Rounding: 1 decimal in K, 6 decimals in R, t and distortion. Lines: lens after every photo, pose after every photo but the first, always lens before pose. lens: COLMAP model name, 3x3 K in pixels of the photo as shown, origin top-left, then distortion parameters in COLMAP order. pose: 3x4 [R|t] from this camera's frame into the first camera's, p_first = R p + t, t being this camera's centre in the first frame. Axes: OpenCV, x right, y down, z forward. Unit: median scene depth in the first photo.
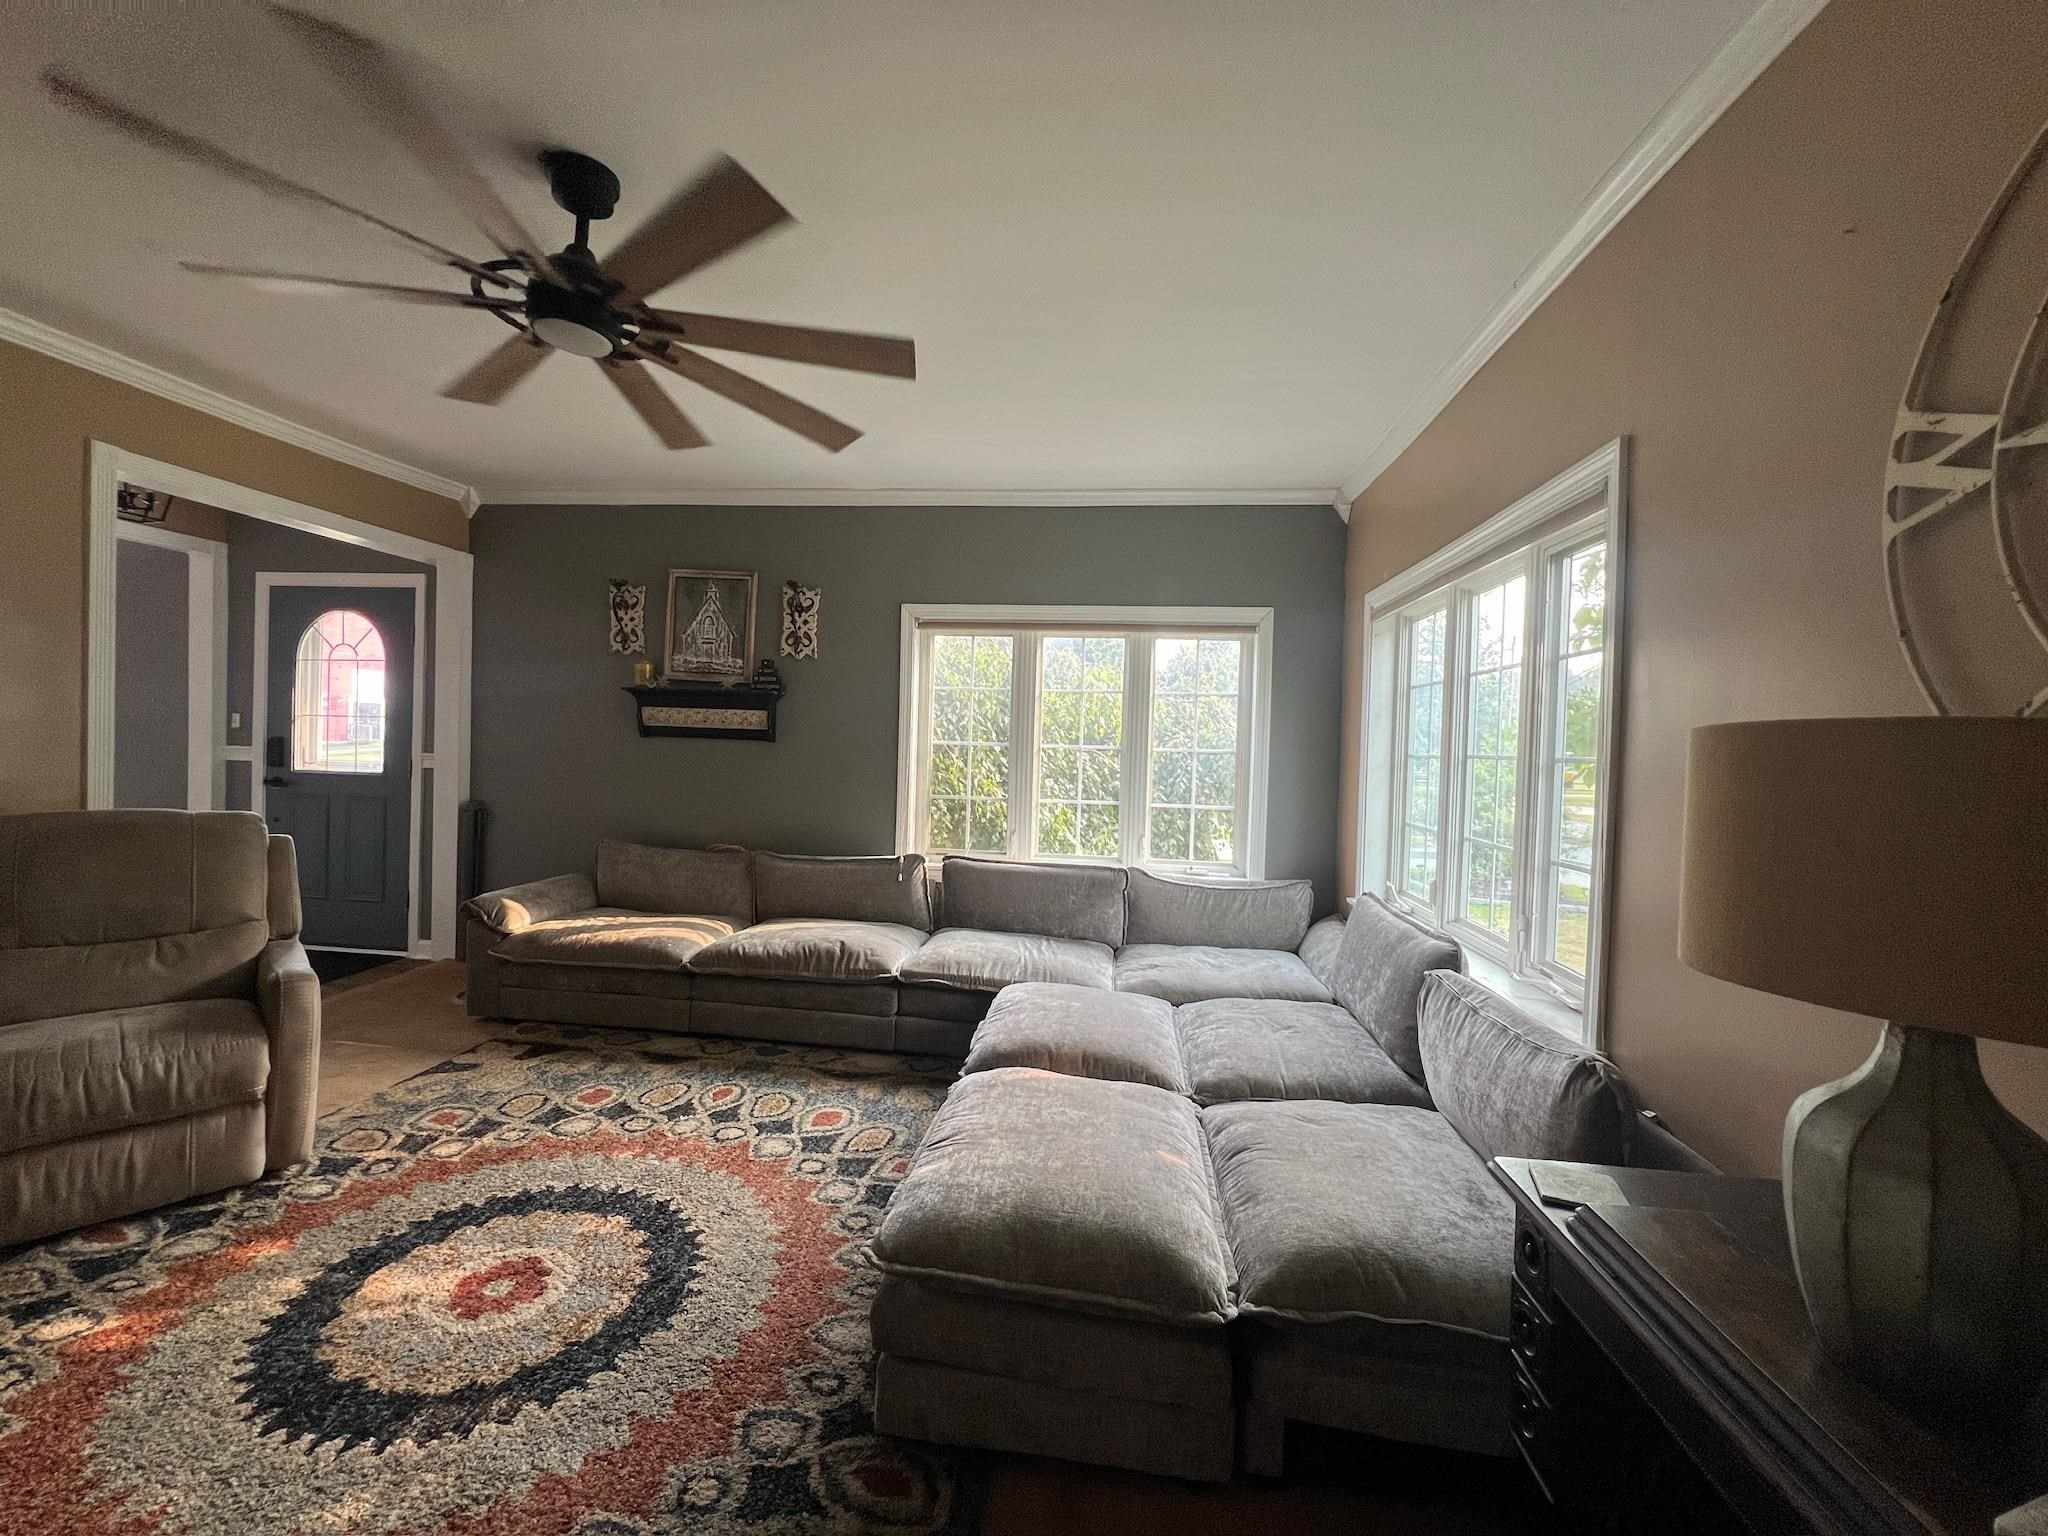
lens RADIAL K [[821.7, 0, 1019.8], [0, 821.7, 756.7], [0, 0, 1]] dist [-0.002986, 0.001286]
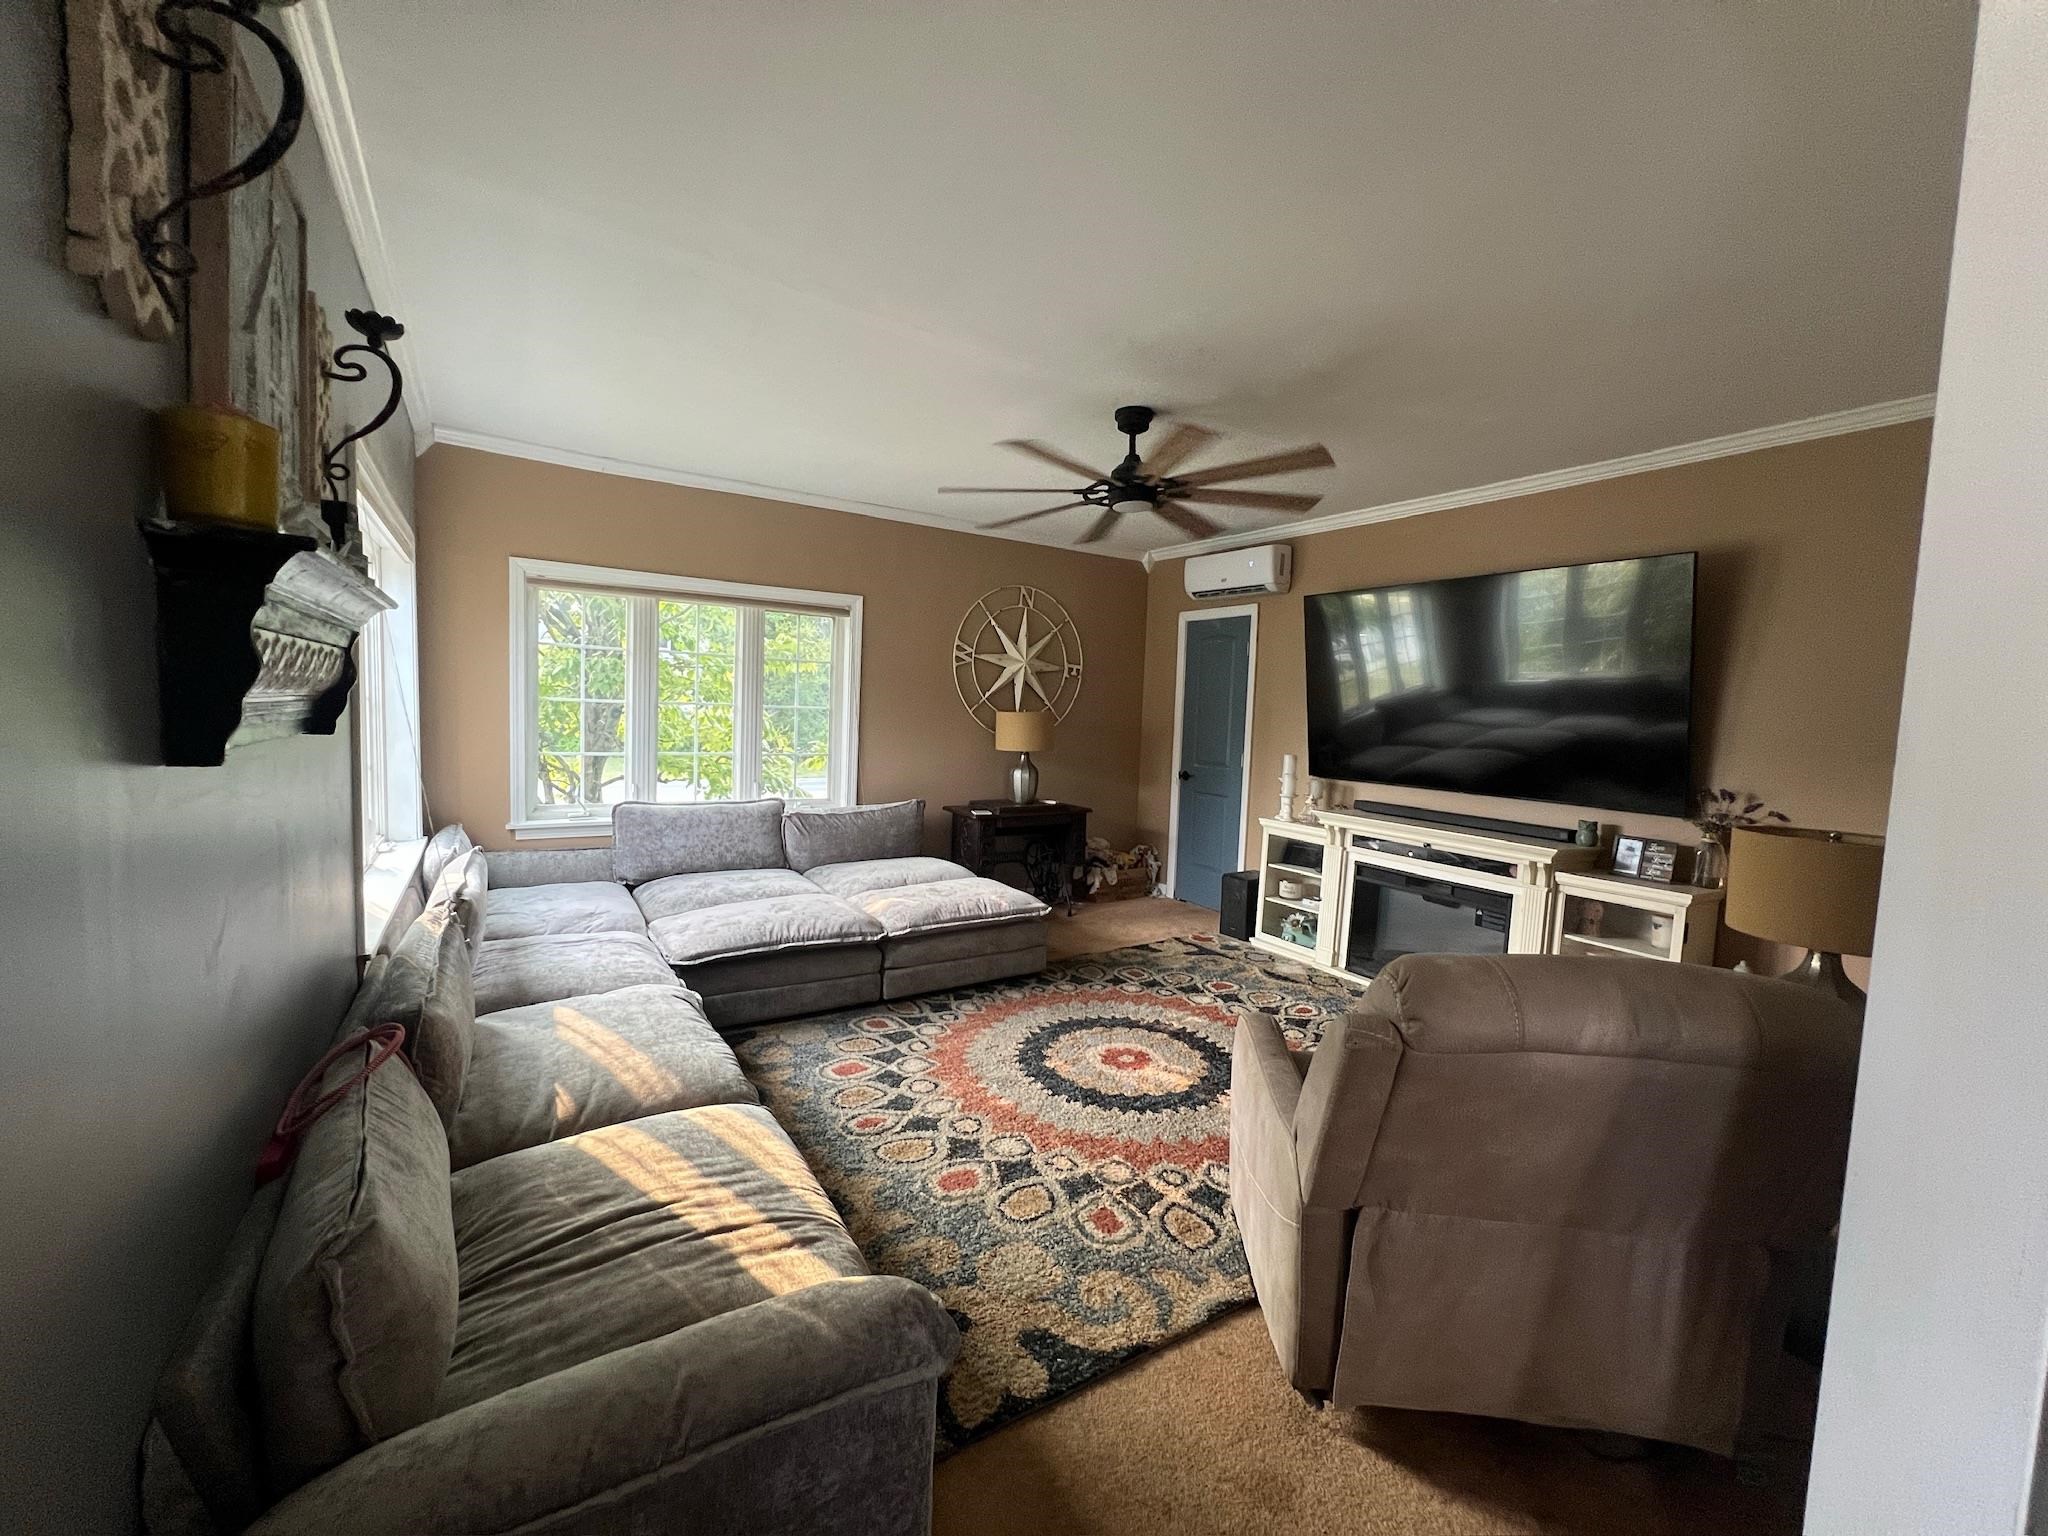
lens RADIAL K [[821.7, 0, 1023.4], [0, 821.7, 760.1], [0, 0, 1]] dist [-0.002986, 0.001286]
pose [[-0.633689, -0.110293, 0.765685, -1.191438], [-0.052081, 0.993621, 0.100023, -0.089453], [-0.771833, 0.023506, -0.635391, 1.531915]]
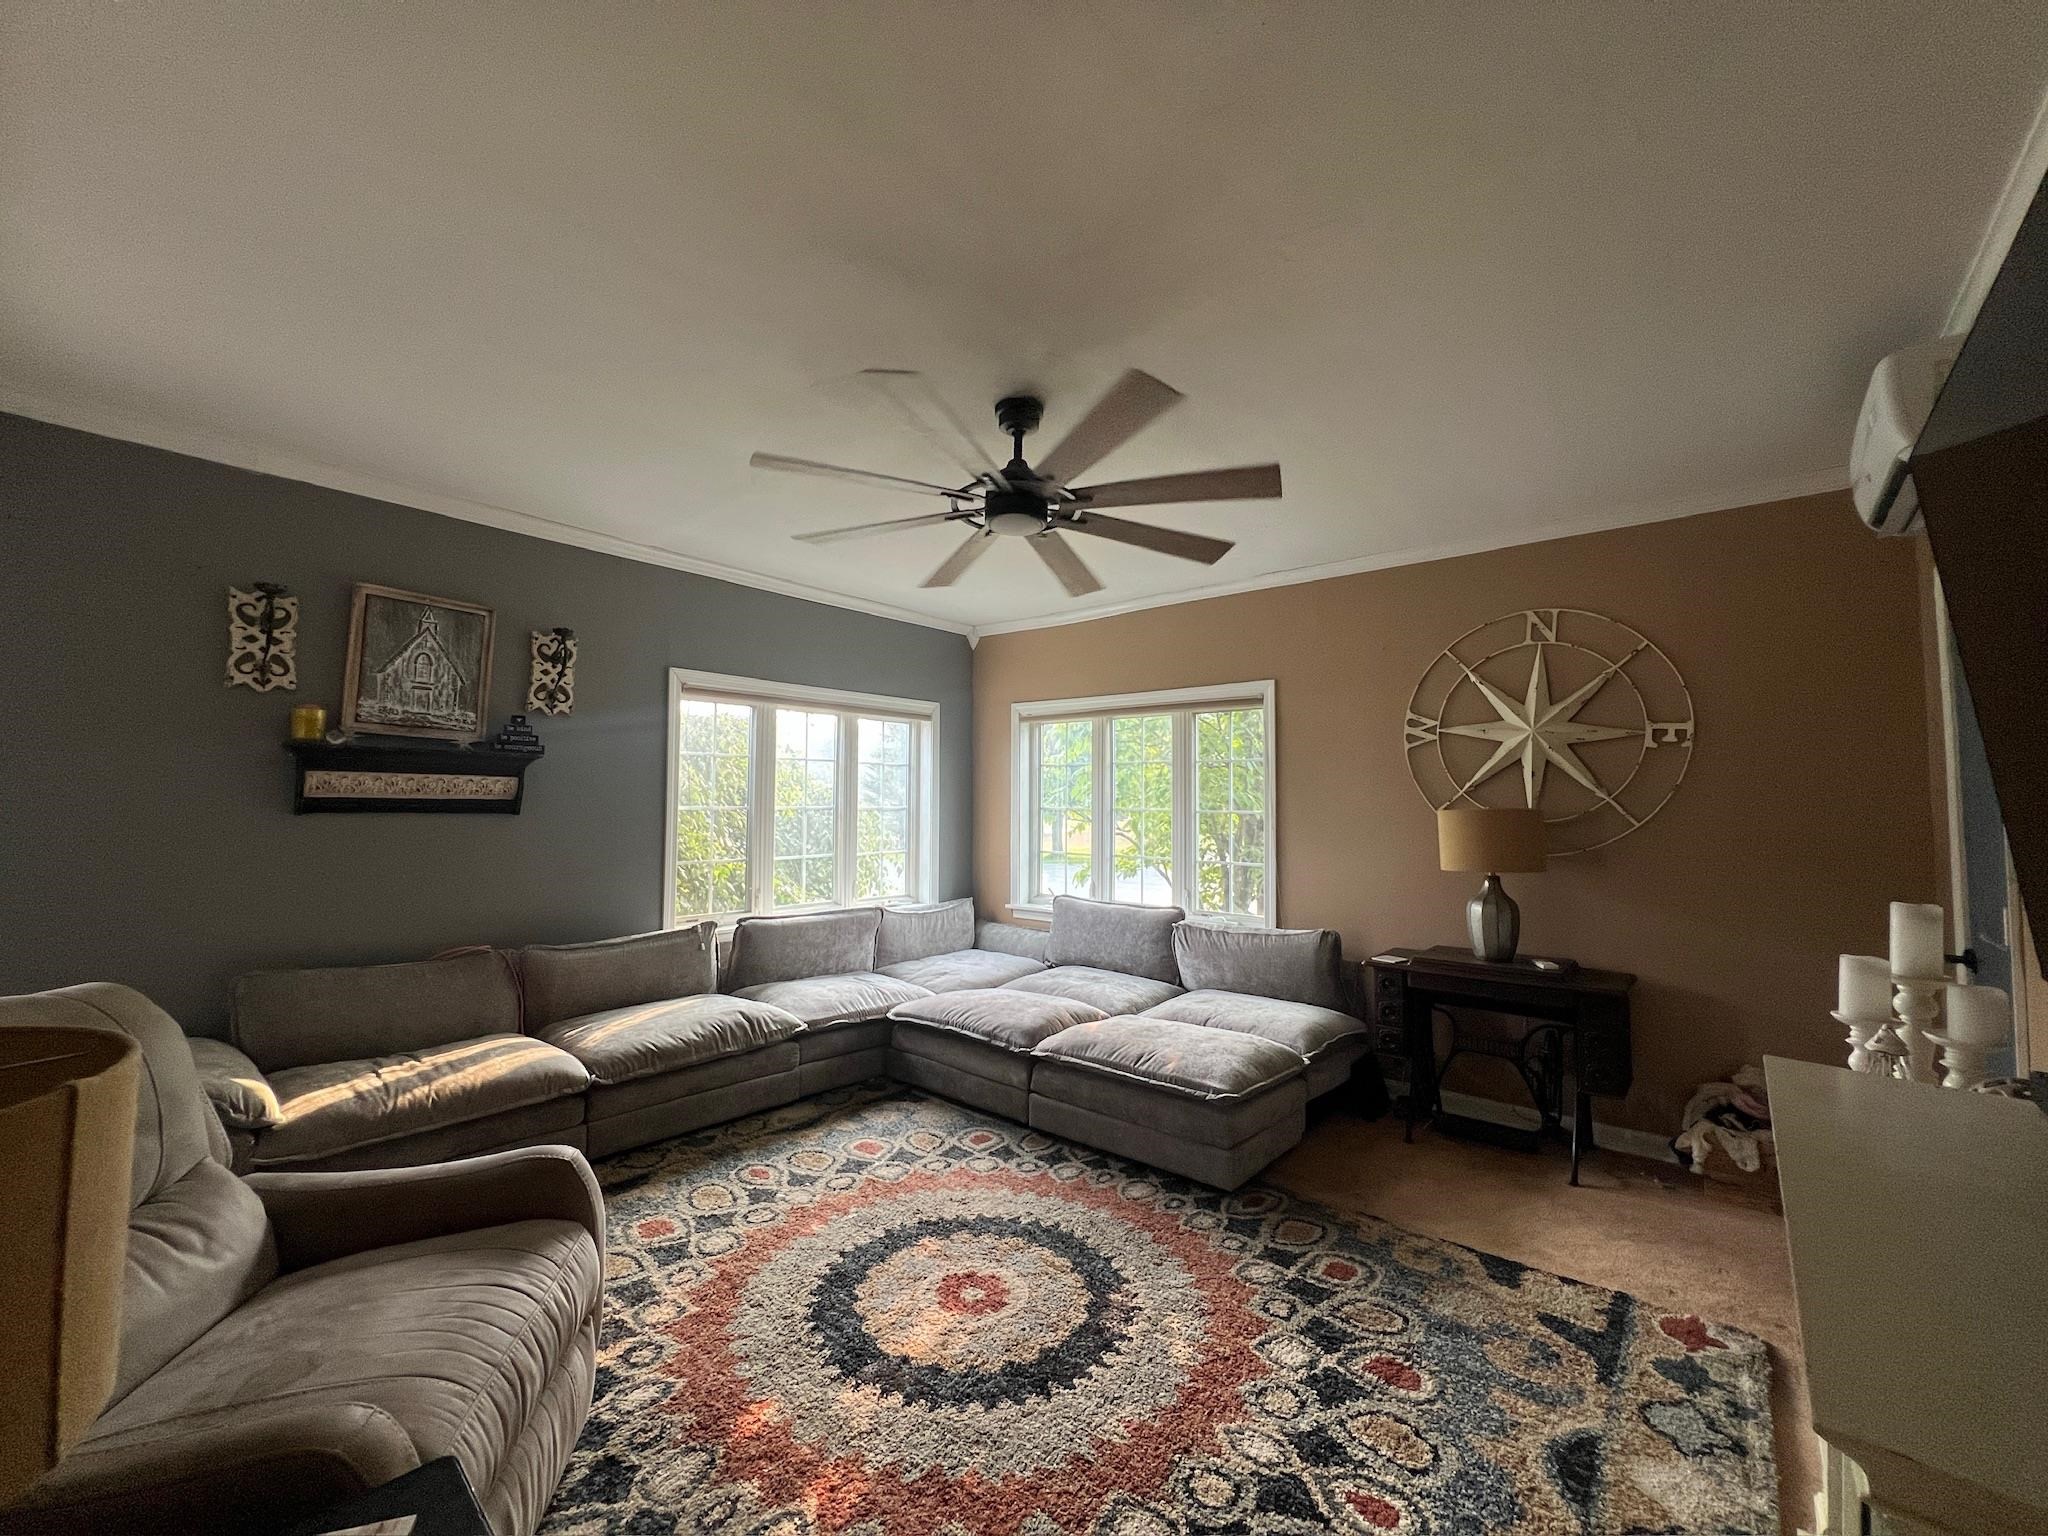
lens RADIAL K [[821.7, 0, 1019.7], [0, 821.7, 756.5], [0, 0, 1]] dist [-0.002986, 0.001286]
pose [[0.560257, 0.020459, 0.828066, -1.089430], [0.019025, 0.999113, -0.037556, -0.054603], [-0.828101, 0.036795, 0.559371, 0.173859]]
